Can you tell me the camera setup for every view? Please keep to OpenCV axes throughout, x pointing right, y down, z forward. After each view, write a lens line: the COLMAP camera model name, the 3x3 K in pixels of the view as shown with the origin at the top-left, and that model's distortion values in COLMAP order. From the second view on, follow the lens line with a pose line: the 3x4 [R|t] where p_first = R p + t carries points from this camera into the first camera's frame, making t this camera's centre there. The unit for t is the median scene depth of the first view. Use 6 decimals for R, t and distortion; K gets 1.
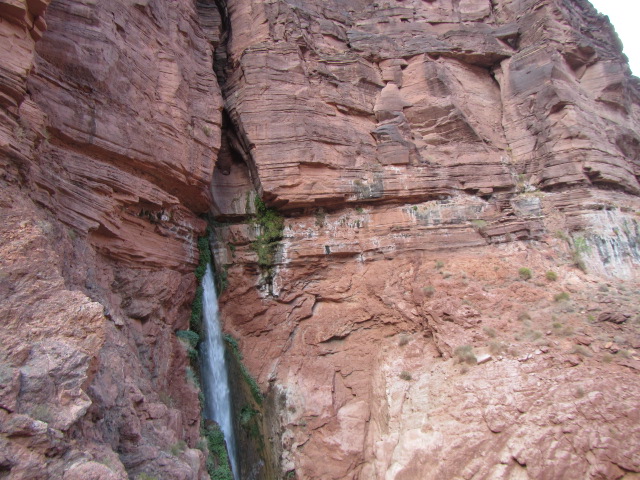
lens RADIAL K [[526.2, 0, 326.5], [0, 526.2, 241.7], [0, 0, 1]] dist [0.002024, -0.008284]
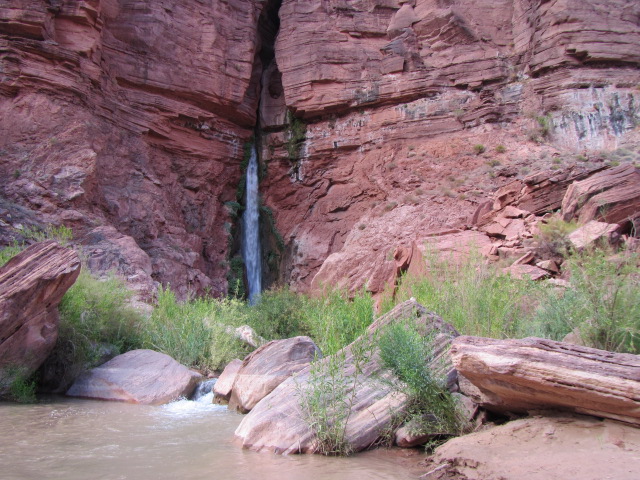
lens RADIAL K [[526.2, 0, 334.7], [0, 526.2, 241.4], [0, 0, 1]] dist [0.002024, -0.008284]
pose [[0.899991, -0.009575, -0.435804, 0.591002], [0.053371, 0.994657, 0.088365, 0.143580], [0.432630, -0.102787, 0.895693, -0.233646]]
